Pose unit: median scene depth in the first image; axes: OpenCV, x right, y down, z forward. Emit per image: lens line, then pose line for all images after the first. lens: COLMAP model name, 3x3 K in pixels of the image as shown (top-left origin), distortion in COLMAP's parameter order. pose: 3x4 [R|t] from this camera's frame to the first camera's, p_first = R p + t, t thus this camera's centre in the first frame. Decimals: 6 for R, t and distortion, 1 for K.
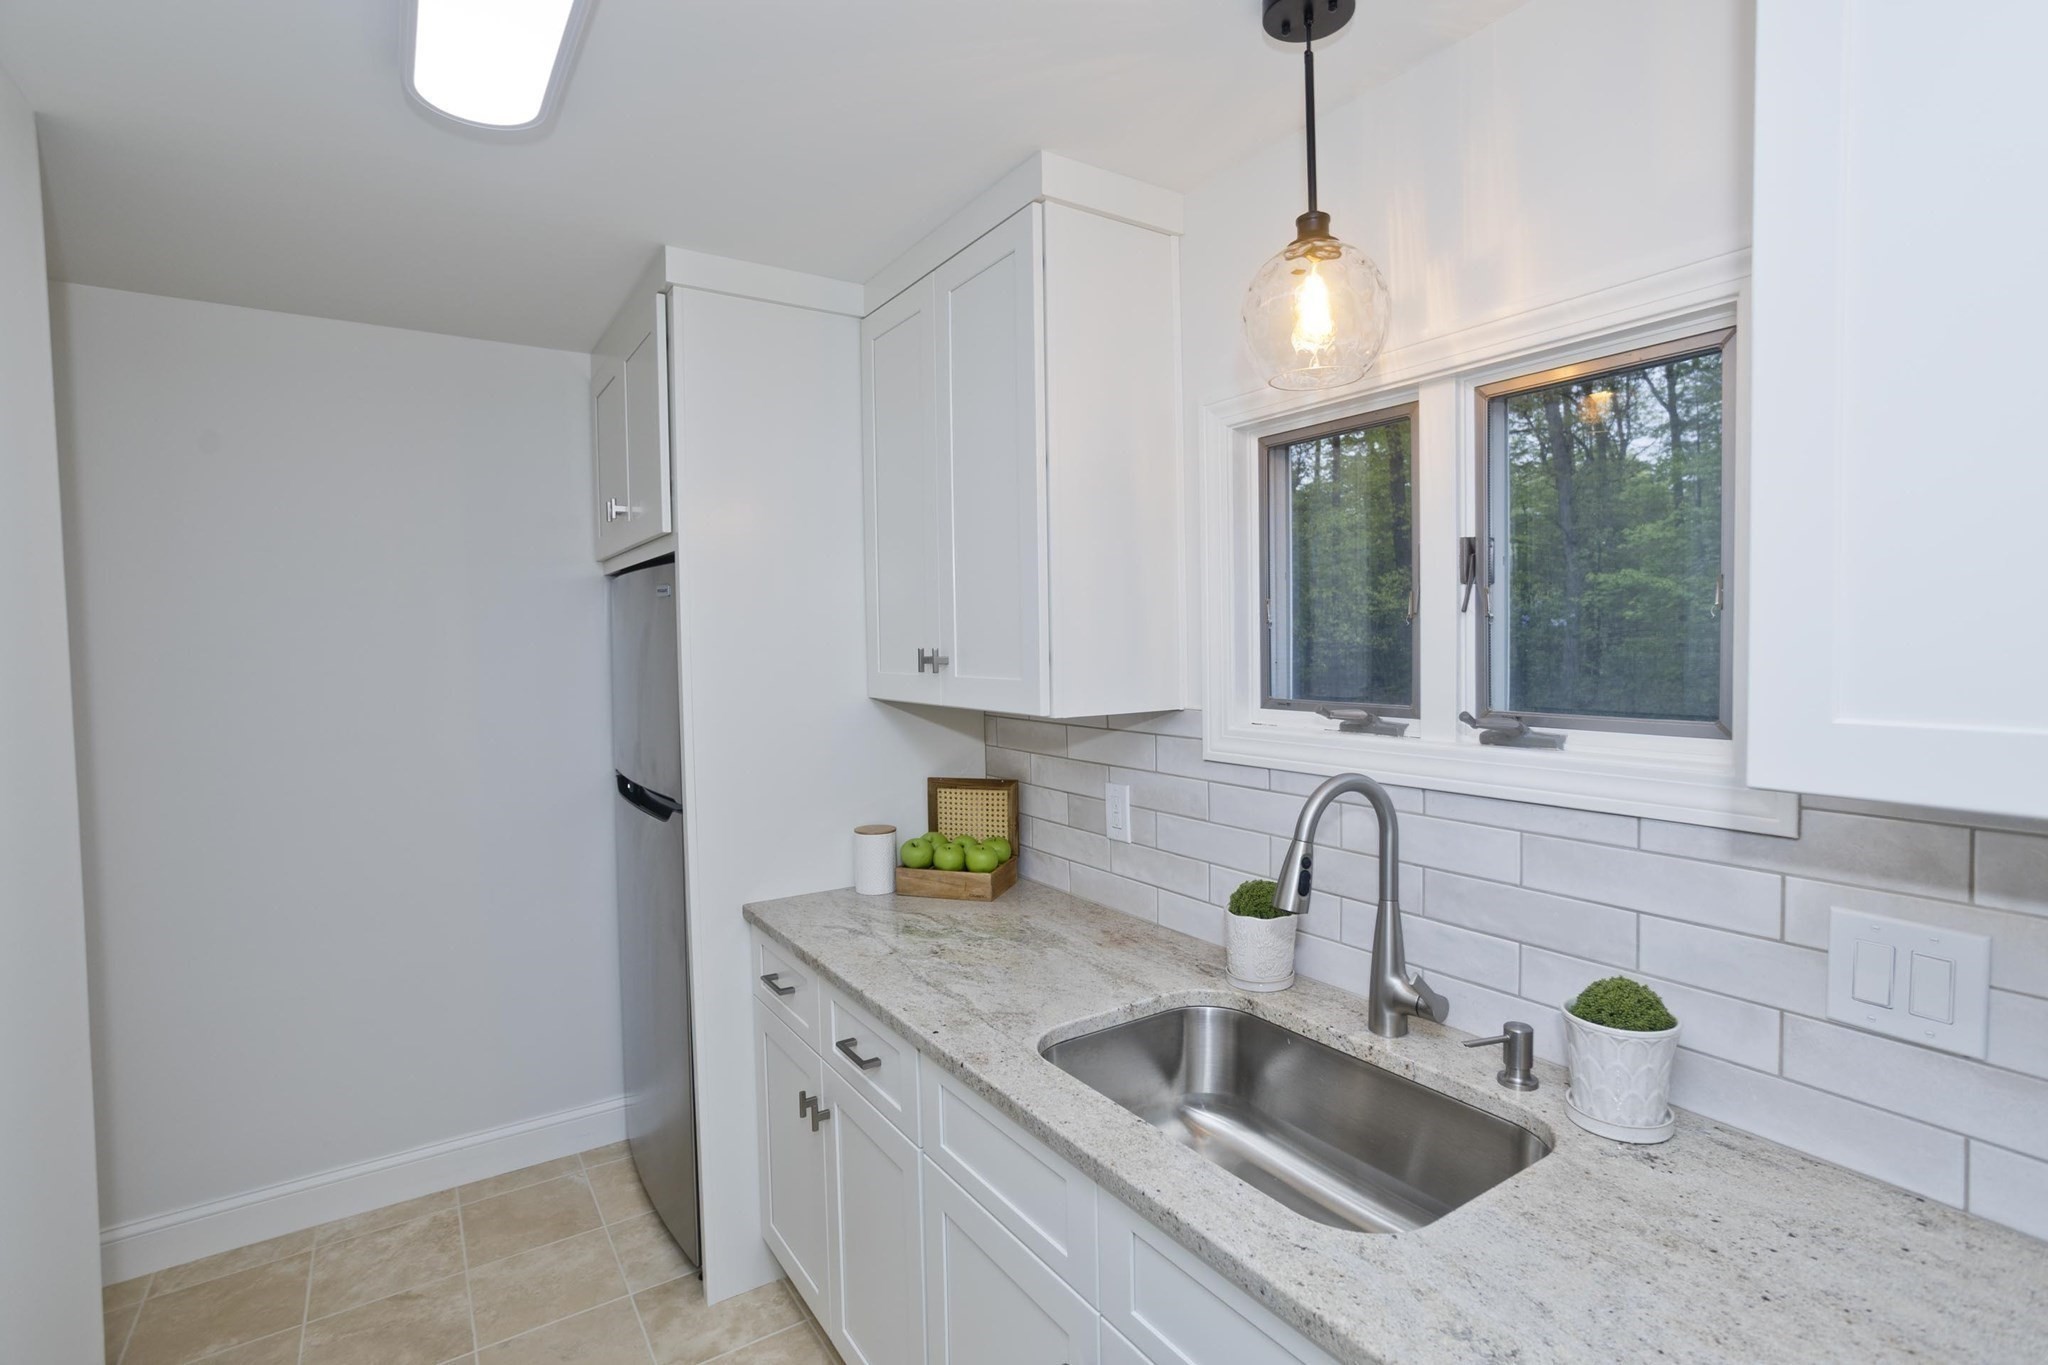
lens RADIAL K [[980.3, 0, 1031.3], [0, 980.3, 680.3], [0, 0, 1]] dist [-0.049546, 0.028567]
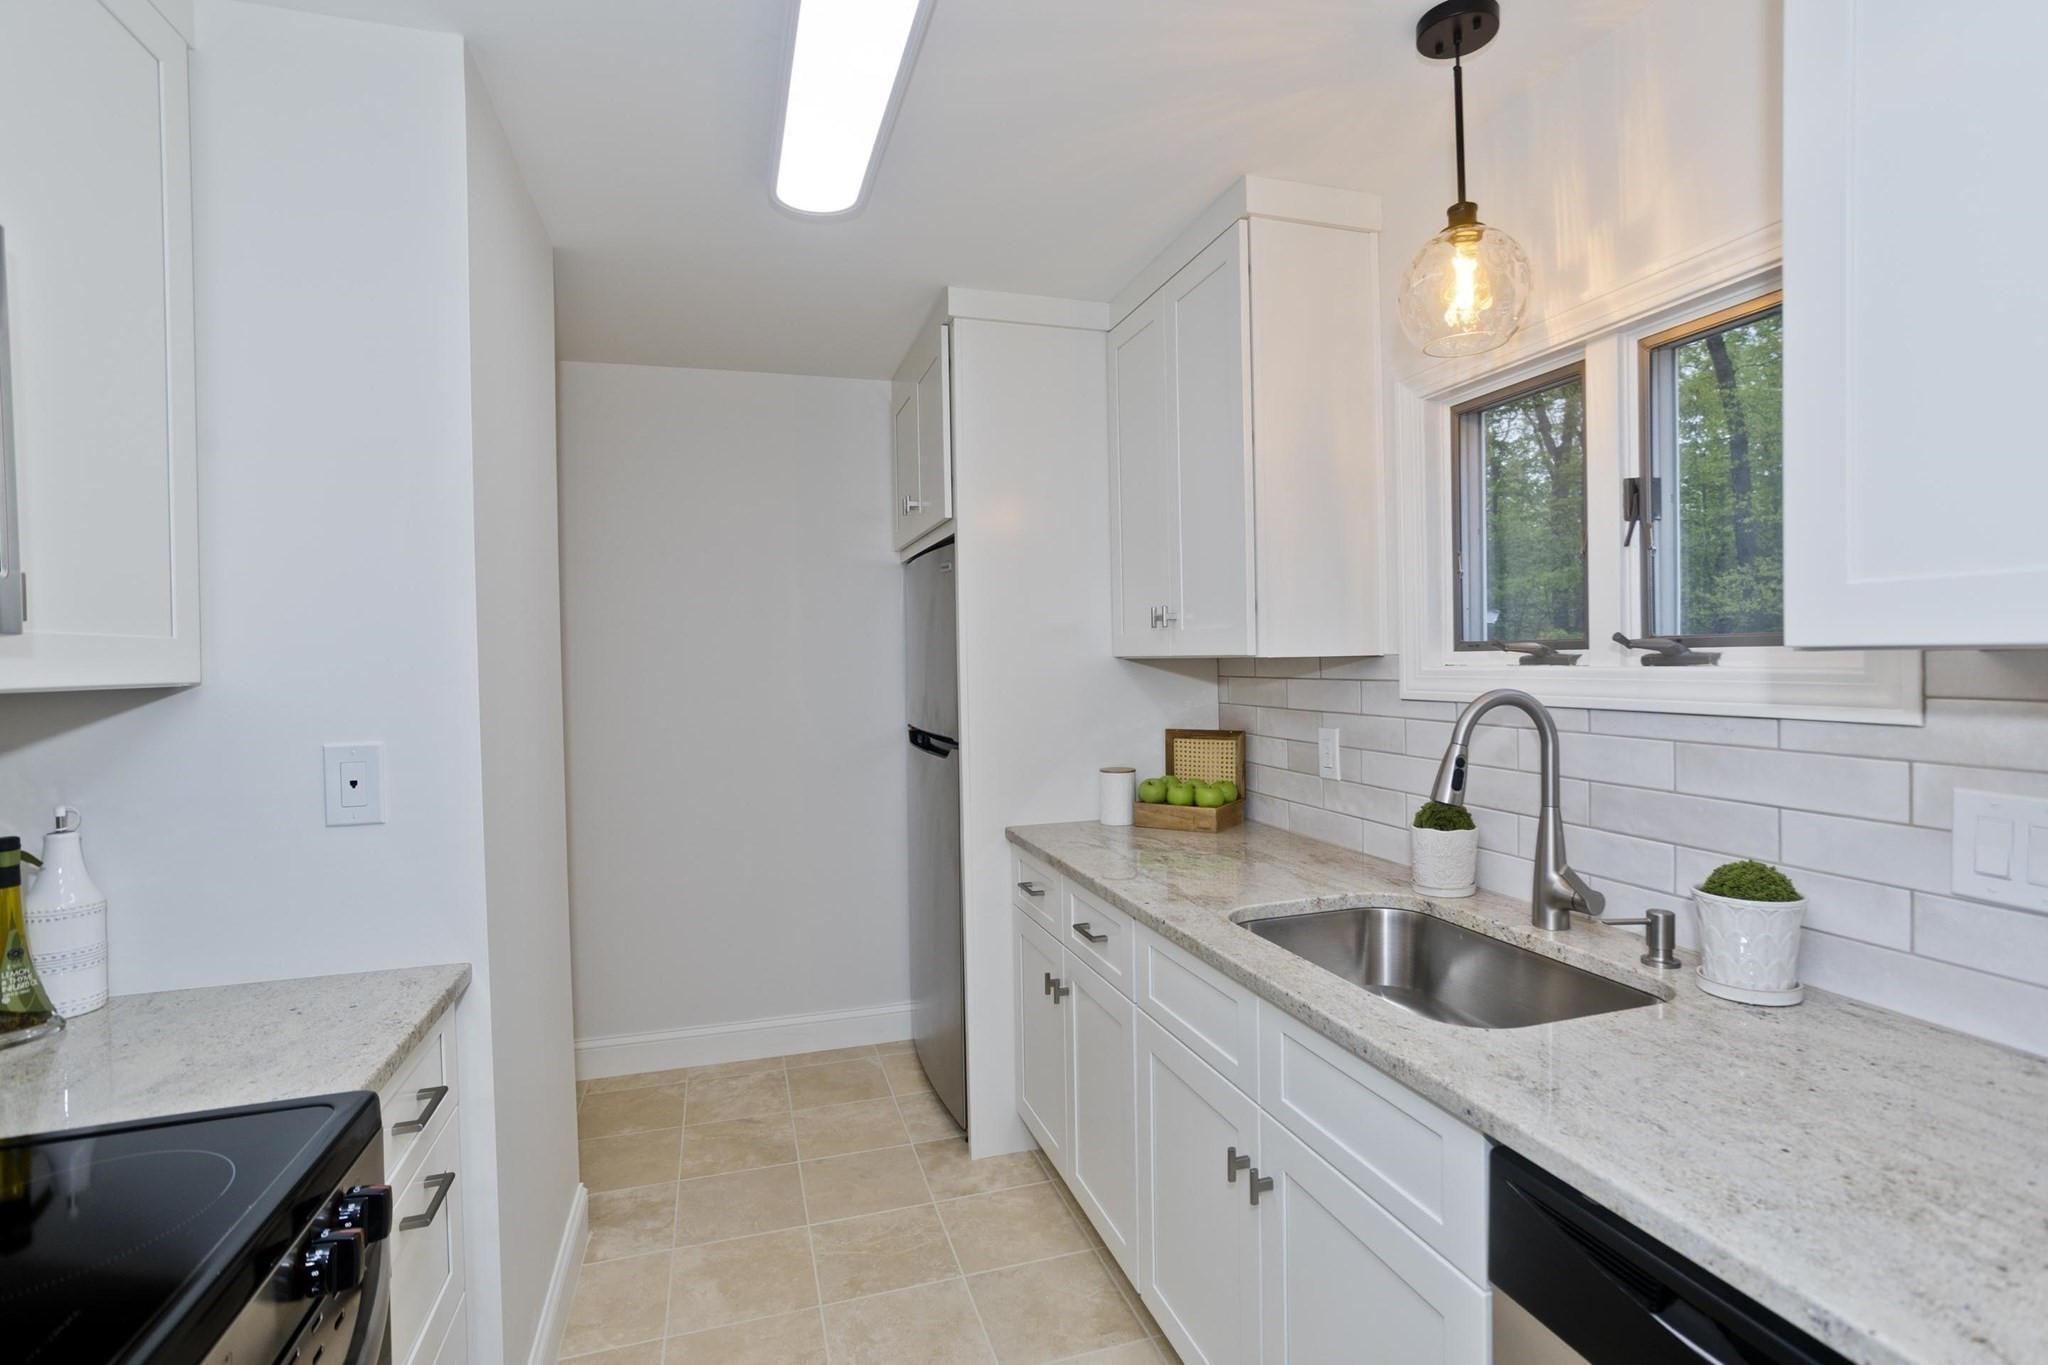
lens RADIAL K [[980.3, 0, 1033.4], [0, 980.3, 676.9], [0, 0, 1]] dist [-0.049546, 0.028567]
pose [[0.960461, 0.003606, -0.278390, 0.076207], [-0.008812, 0.999809, -0.017451, 0.072455], [0.278274, 0.019214, 0.960310, -0.160546]]
